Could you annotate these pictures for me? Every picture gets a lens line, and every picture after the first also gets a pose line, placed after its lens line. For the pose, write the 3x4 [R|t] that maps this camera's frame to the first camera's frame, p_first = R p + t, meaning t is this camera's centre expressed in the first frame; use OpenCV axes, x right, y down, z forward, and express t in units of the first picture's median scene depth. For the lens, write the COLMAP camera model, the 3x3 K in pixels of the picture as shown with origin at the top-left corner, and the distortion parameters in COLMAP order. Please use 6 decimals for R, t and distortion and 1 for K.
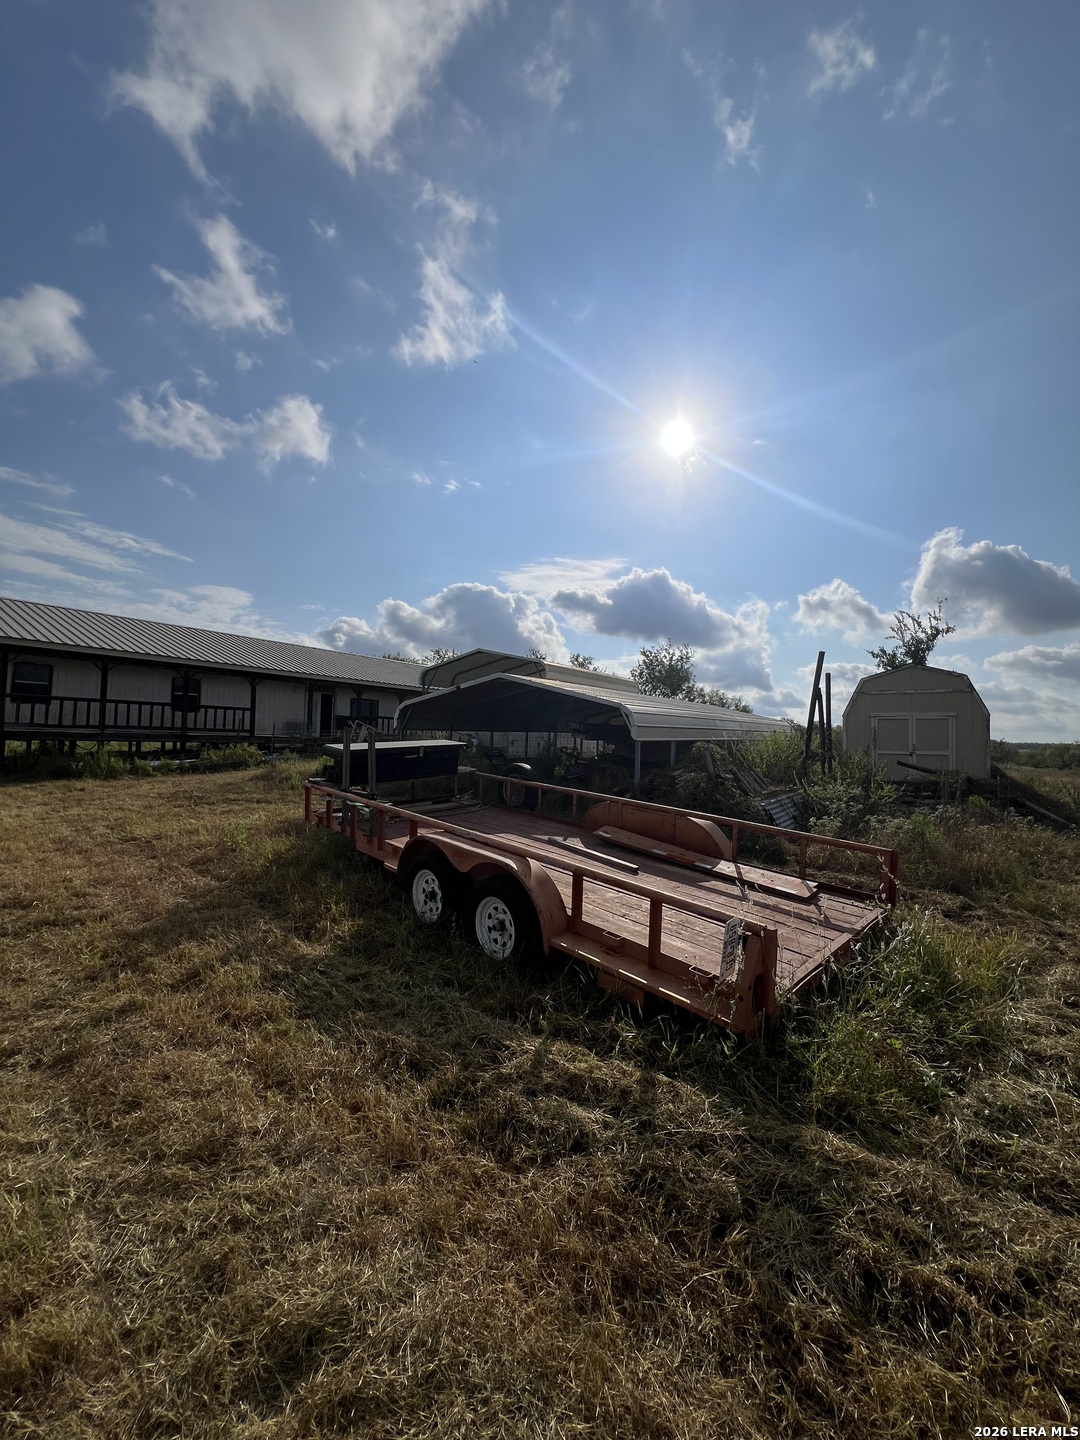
lens RADIAL K [[591.4, 0, 536.4], [0, 591.4, 744.2], [0, 0, 1]] dist [0.000340, 0.000082]
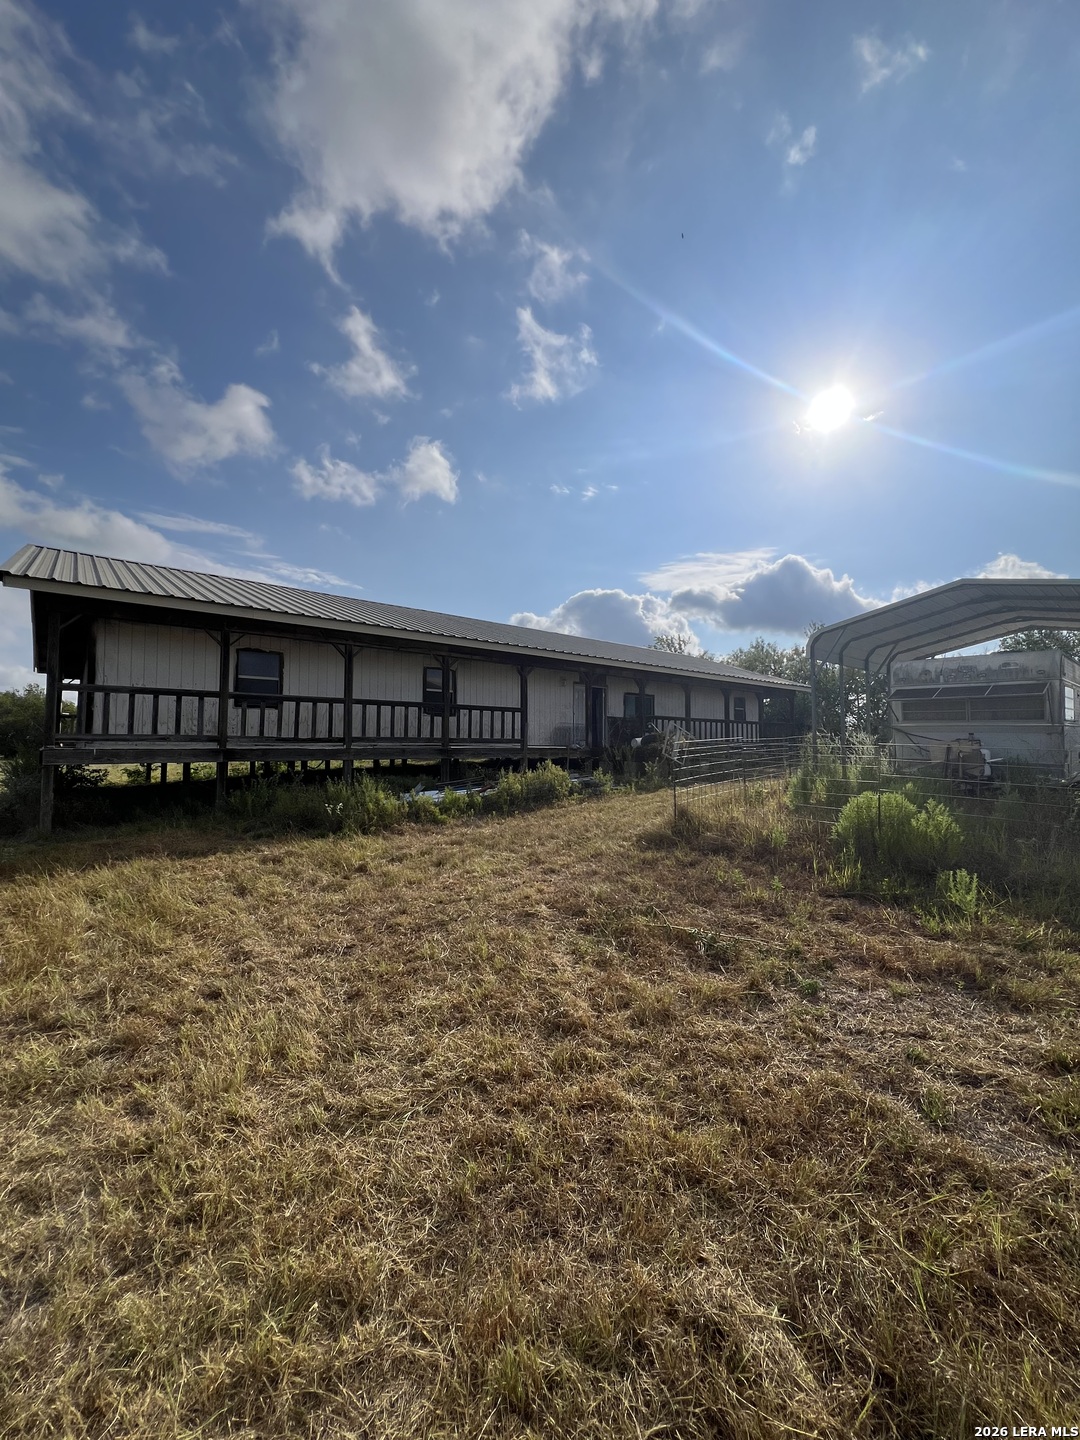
lens RADIAL K [[572.9, 0, 540.0], [0, 572.9, 720.0], [0, 0, 1]] dist [-0.000245, -0.000010]
pose [[0.978323, -0.025558, -0.205503, -0.338949], [0.016215, 0.998762, -0.047020, -0.015535], [0.206451, 0.042669, 0.977526, 0.357420]]
